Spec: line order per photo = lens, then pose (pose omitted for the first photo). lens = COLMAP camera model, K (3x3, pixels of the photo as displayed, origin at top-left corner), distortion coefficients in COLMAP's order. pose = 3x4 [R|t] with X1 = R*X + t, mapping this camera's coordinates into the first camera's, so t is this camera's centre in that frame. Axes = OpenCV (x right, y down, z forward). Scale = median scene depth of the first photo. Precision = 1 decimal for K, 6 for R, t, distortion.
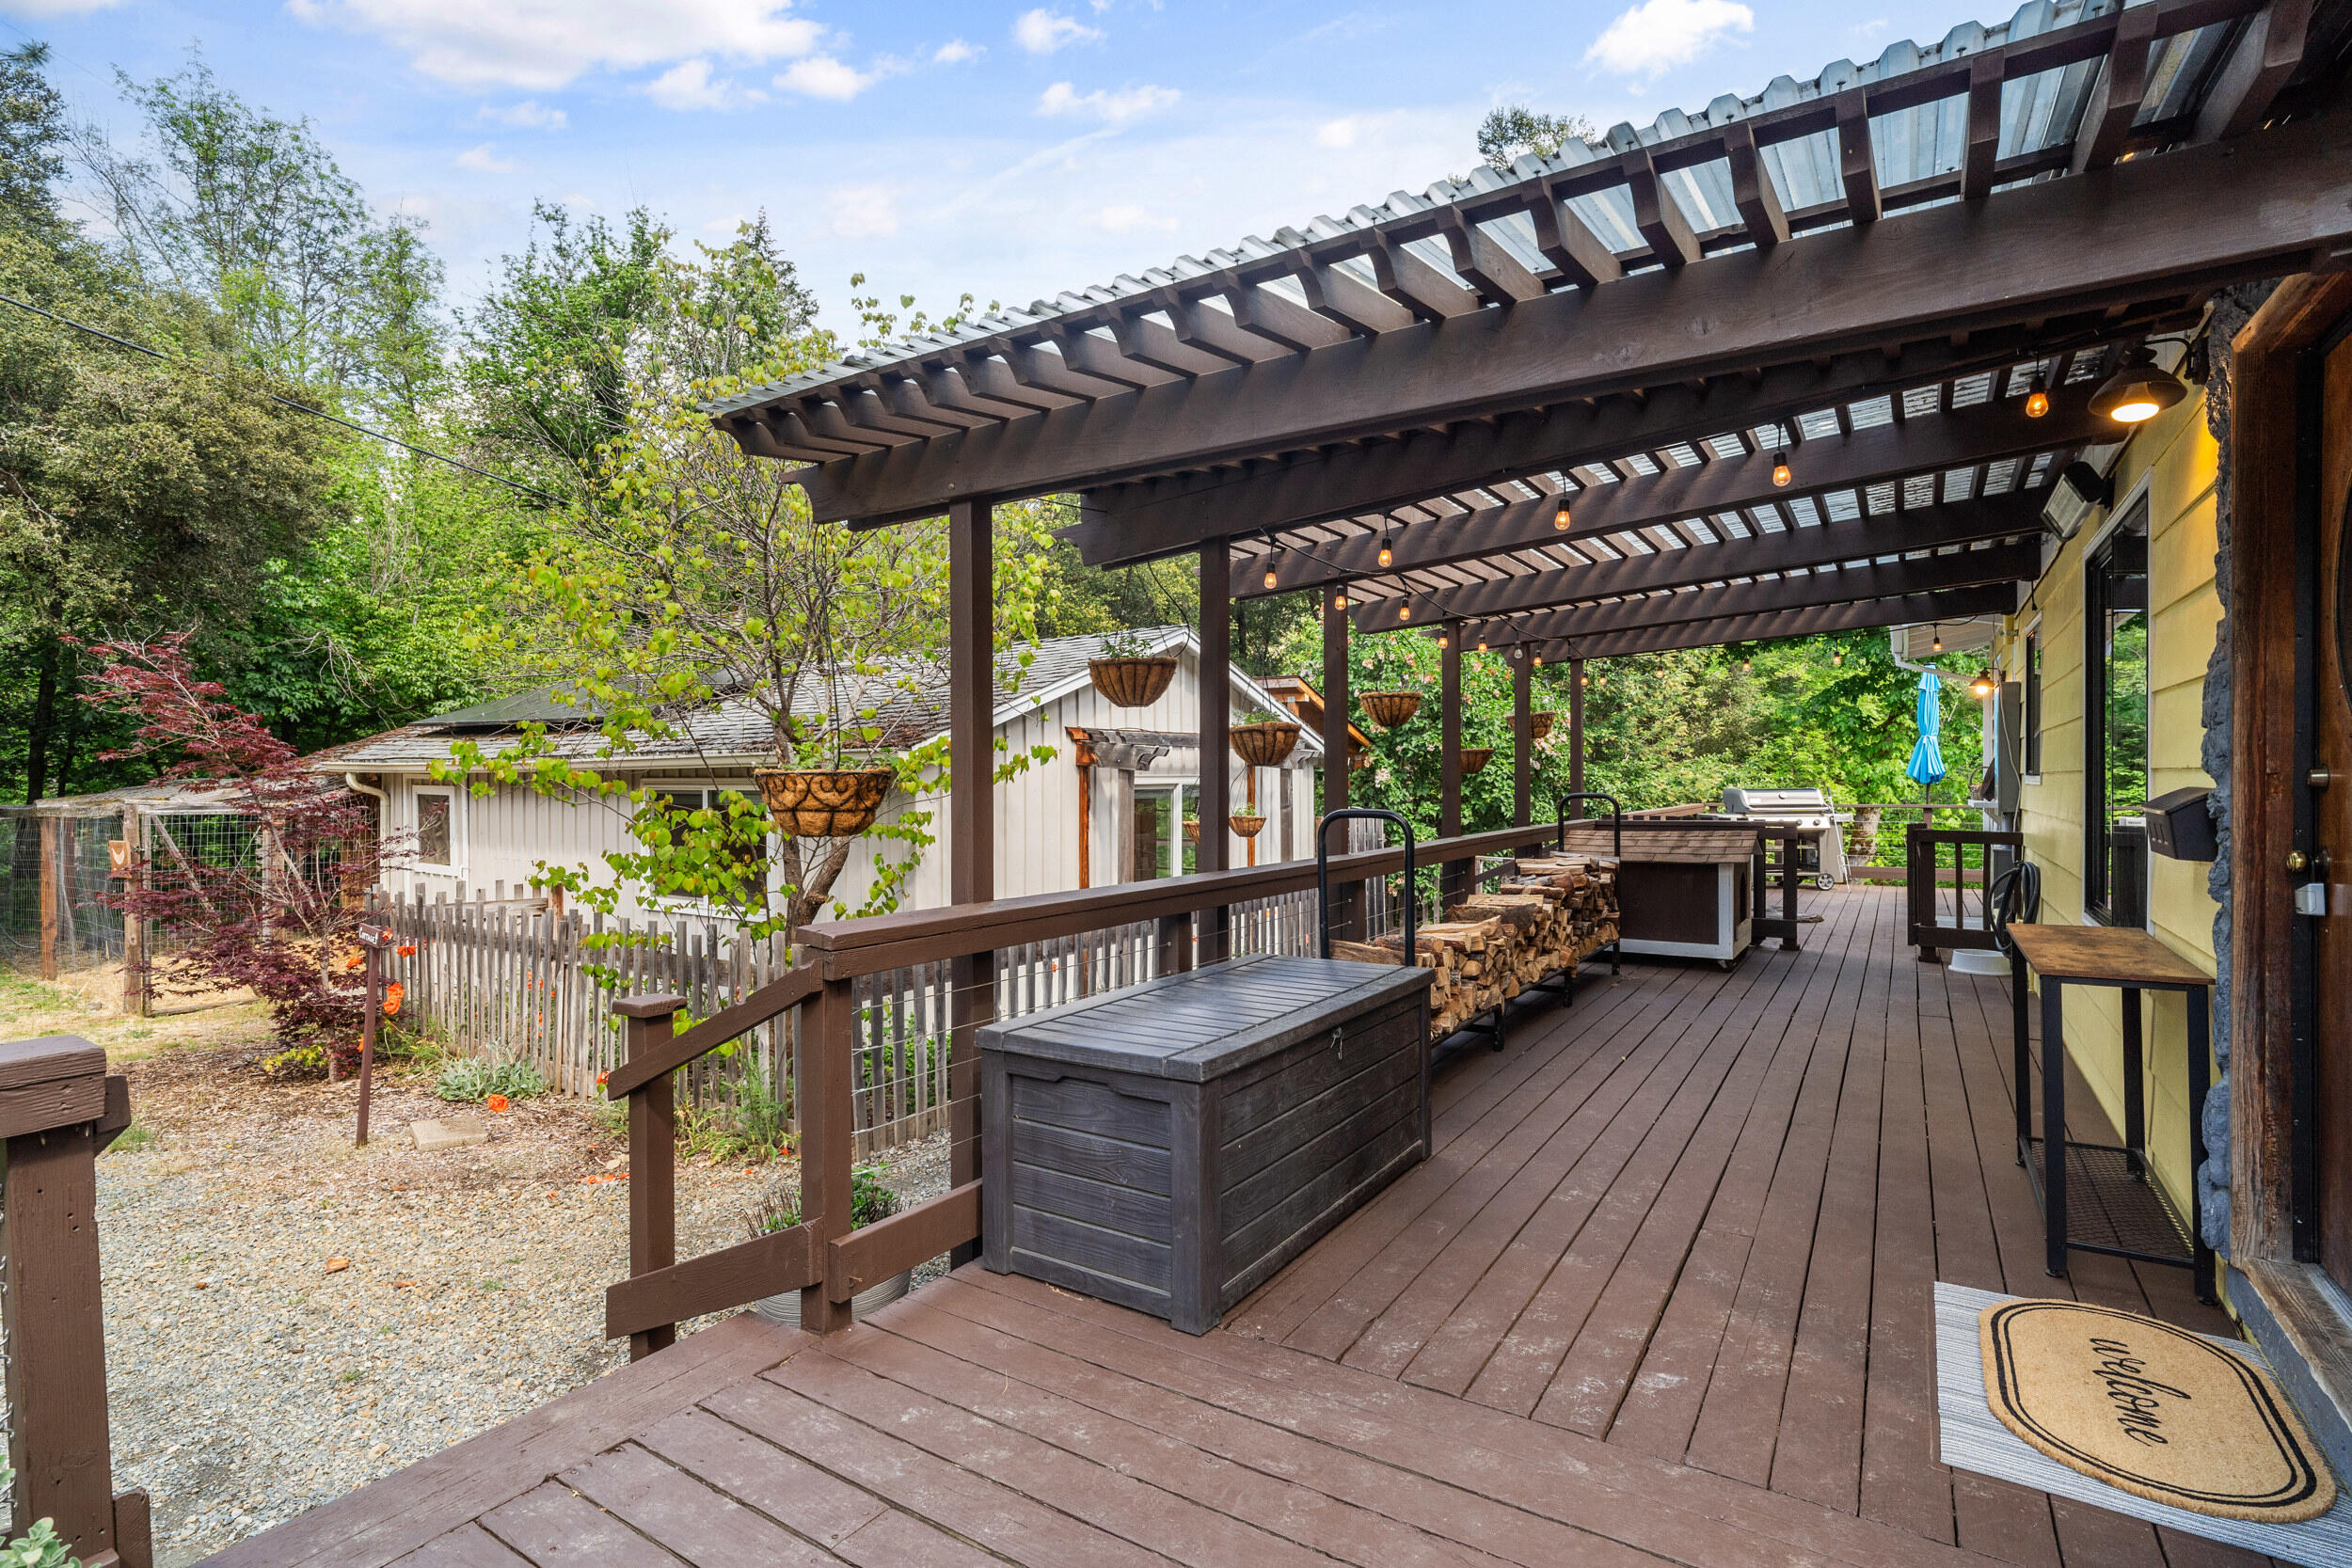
lens RADIAL K [[1132.0, 0, 1167.2], [0, 1132.0, 788.7], [0, 0, 1]] dist [-0.013200, 0.000899]
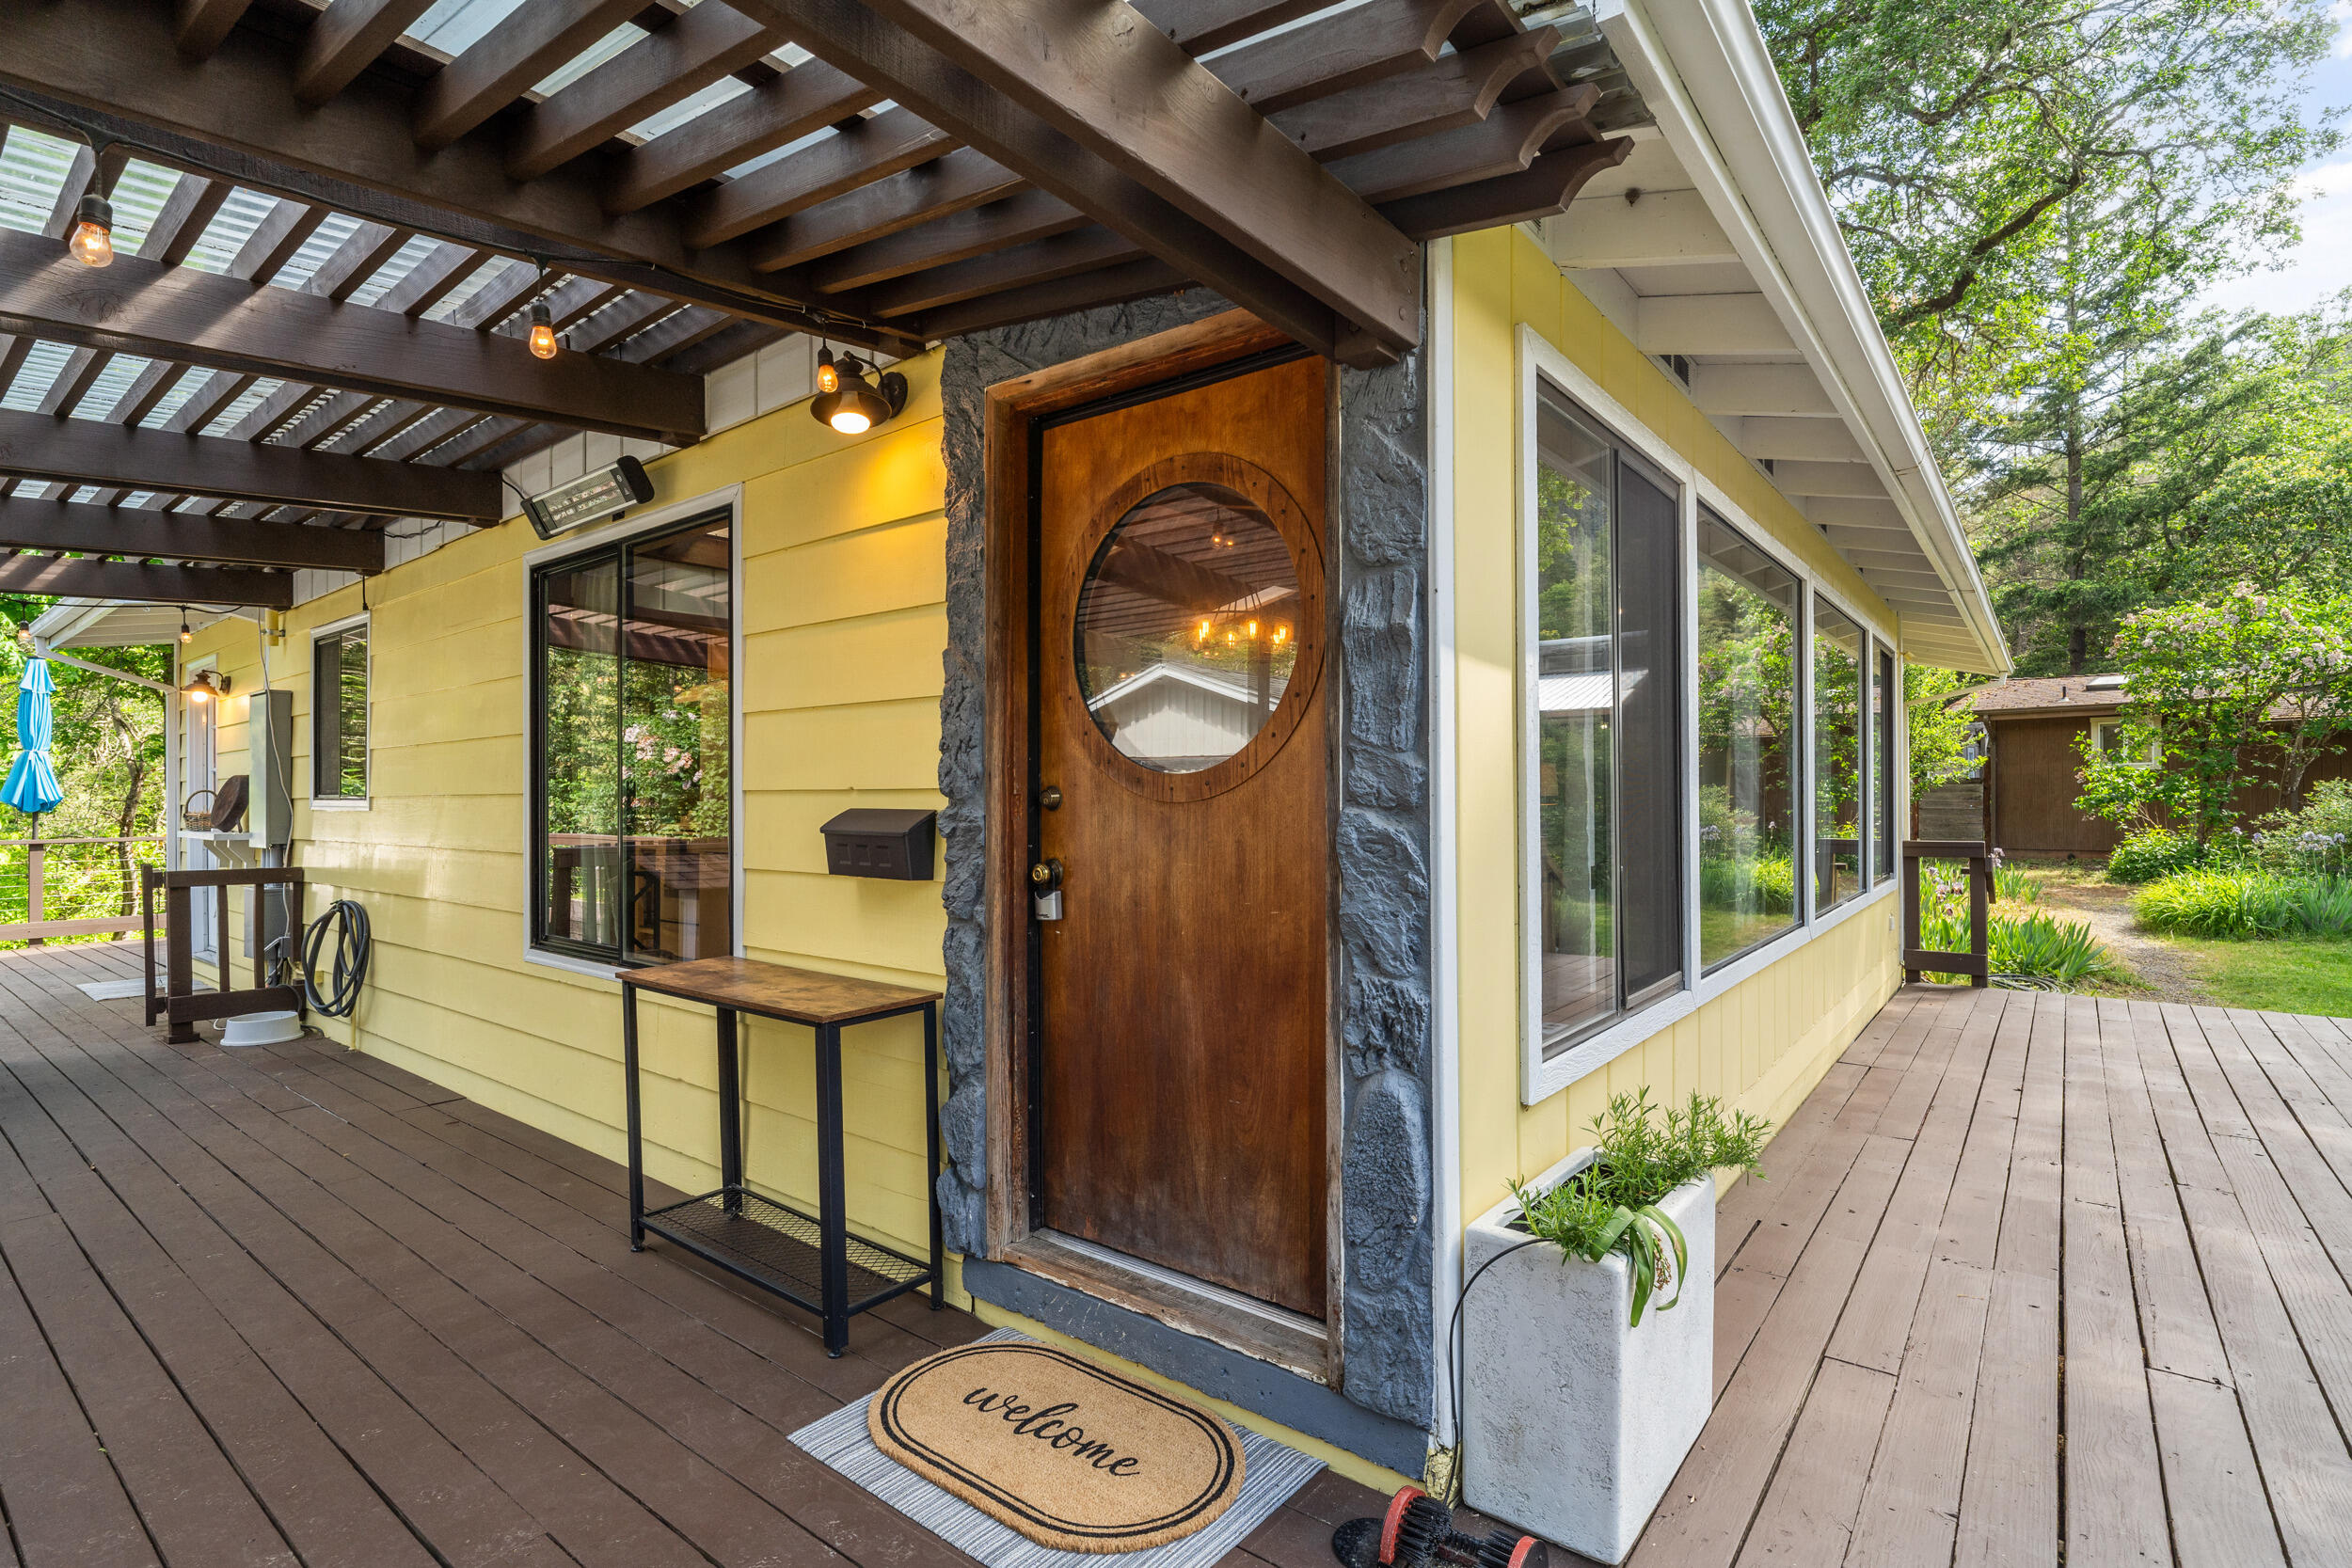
lens RADIAL K [[1131.7, 0, 1185.9], [0, 1131.7, 784.8], [0, 0, 1]] dist [-0.025799, 0.015376]
pose [[0.088007, 0.005899, 0.996102, -0.083638], [0.018960, 0.999791, -0.007596, -0.010377], [-0.995939, 0.019554, 0.087877, 0.638976]]
